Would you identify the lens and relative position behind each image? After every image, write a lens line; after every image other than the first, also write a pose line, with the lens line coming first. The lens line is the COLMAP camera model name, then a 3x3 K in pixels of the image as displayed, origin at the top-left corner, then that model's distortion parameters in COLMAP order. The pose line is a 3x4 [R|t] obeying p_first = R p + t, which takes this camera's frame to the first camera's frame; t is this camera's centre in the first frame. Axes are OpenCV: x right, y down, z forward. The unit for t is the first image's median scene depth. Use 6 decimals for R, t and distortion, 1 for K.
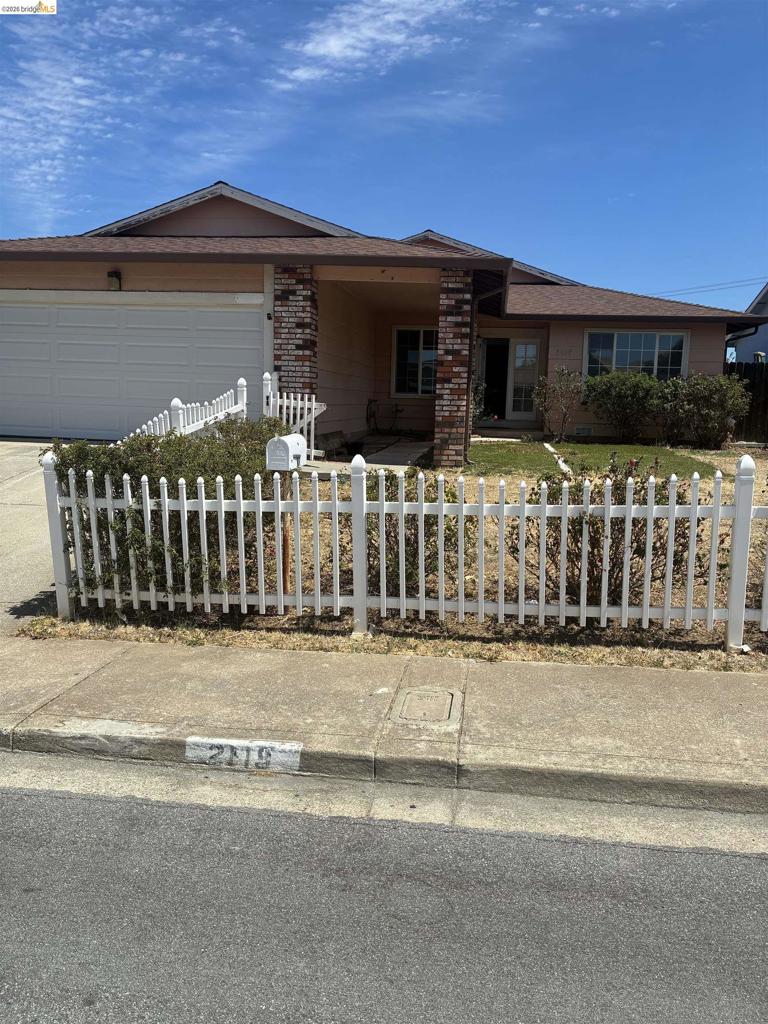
lens RADIAL K [[785.2, 0, 384.9], [0, 785.2, 504.2], [0, 0, 1]] dist [0.031602, -0.048133]
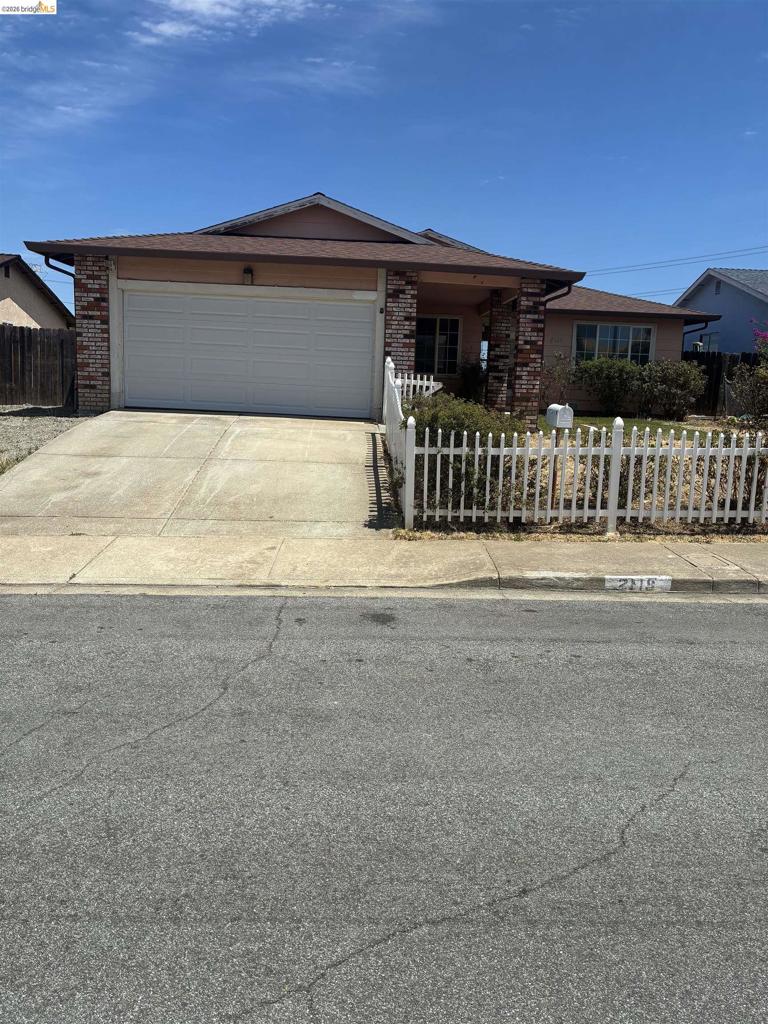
lens RADIAL K [[785.2, 0, 378.5], [0, 785.2, 514.0], [0, 0, 1]] dist [0.031602, -0.048133]
pose [[0.988011, -0.014614, 0.153693, -0.339329], [0.007900, 0.998991, 0.044206, 0.024295], [-0.154184, -0.042462, 0.987129, -0.222661]]
